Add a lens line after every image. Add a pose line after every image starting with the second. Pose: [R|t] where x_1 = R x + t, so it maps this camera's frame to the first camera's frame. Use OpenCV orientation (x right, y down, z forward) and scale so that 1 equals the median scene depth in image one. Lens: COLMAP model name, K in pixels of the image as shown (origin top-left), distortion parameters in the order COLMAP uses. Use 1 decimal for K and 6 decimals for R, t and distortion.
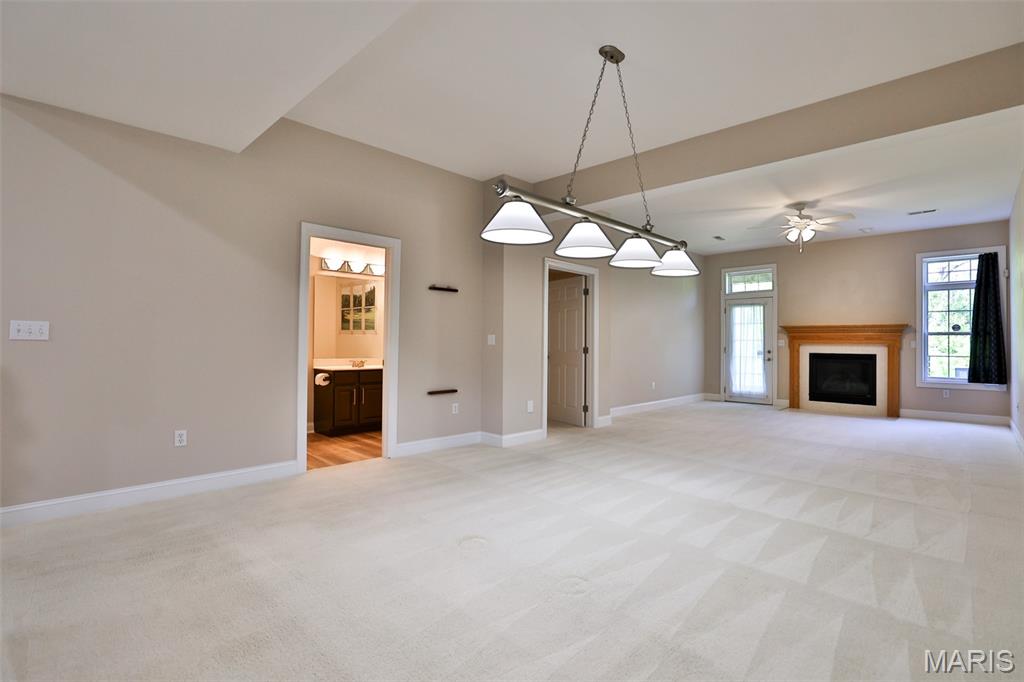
lens RADIAL K [[497.0, 0, 541.4], [0, 497.0, 338.9], [0, 0, 1]] dist [-0.002482, 0.000317]
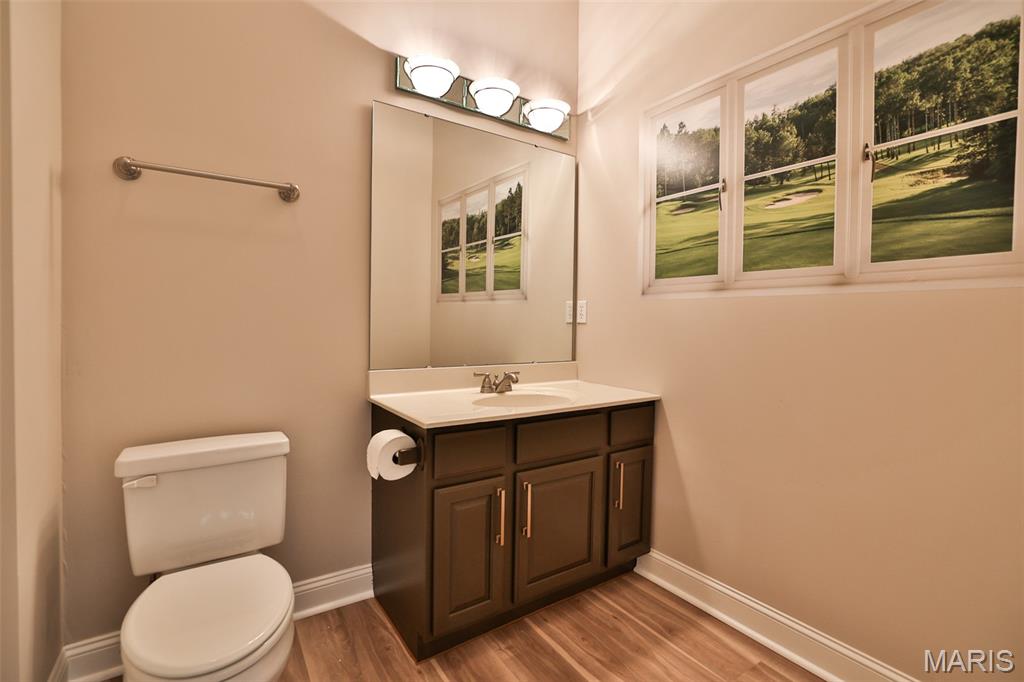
lens RADIAL K [[480.3, 0, 512.0], [0, 480.3, 341.0], [0, 0, 1]] dist [-0.050152, 0.016311]
pose [[0.976612, 0.016968, -0.214337, -0.249083], [-0.006571, 0.998771, 0.049128, 0.004967], [0.214907, -0.046571, 0.975524, 0.590919]]
